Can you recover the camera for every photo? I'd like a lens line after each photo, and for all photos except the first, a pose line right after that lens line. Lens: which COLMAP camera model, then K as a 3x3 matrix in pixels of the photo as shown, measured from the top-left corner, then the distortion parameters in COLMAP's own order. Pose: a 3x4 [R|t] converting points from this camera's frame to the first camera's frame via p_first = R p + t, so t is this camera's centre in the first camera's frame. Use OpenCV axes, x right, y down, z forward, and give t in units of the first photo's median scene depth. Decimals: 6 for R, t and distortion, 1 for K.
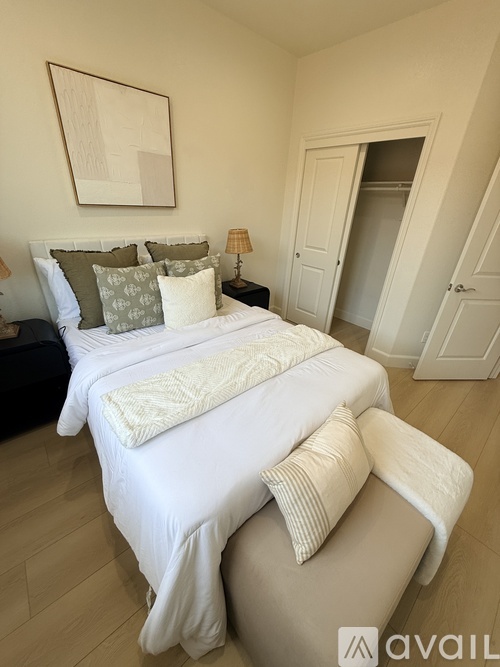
lens RADIAL K [[267.3, 0, 250.0], [0, 267.3, 333.5], [0, 0, 1]] dist [0.000113, -0.000056]
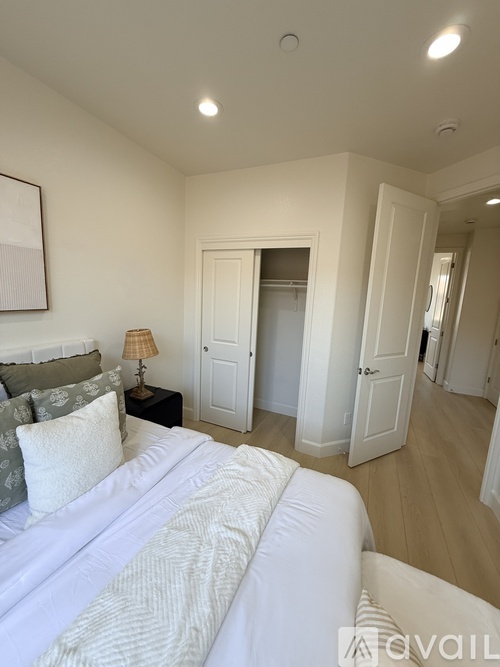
lens RADIAL K [[267.3, 0, 250.0], [0, 267.3, 333.5], [0, 0, 1]] dist [0.000113, -0.000056]
pose [[0.913254, -0.070828, 0.401187, -0.067111], [0.182768, 0.951339, -0.248093, -0.120175], [-0.364093, 0.299896, 0.881759, 0.157168]]
